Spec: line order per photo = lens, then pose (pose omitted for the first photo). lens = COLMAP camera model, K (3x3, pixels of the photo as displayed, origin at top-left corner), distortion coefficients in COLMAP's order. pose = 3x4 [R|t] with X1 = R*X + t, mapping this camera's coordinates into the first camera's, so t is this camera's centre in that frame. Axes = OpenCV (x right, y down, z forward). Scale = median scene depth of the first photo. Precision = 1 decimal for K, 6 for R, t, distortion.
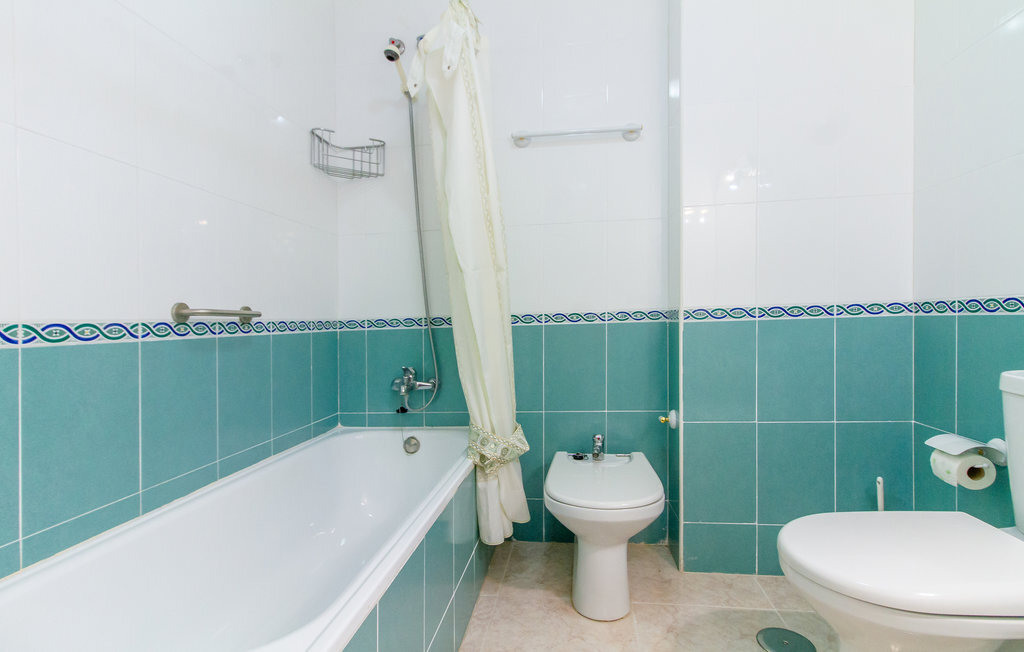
lens RADIAL K [[483.3, 0, 509.3], [0, 483.3, 323.8], [0, 0, 1]] dist [0.006300, -0.000665]
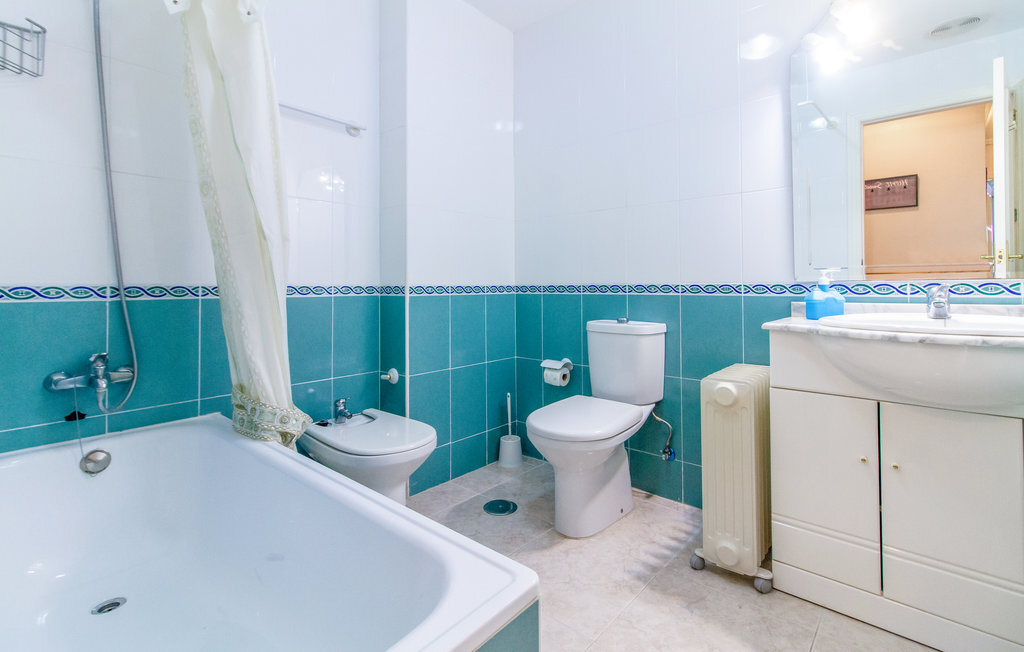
lens RADIAL K [[478.1, 0, 471.2], [0, 478.1, 288.7], [0, 0, 1]] dist [0.012570, 0.000312]
pose [[0.586736, 0.026218, 0.809354, -0.566641], [-0.002905, 0.999537, -0.030272, 0.014968], [-0.809773, 0.015410, 0.586540, 0.143799]]
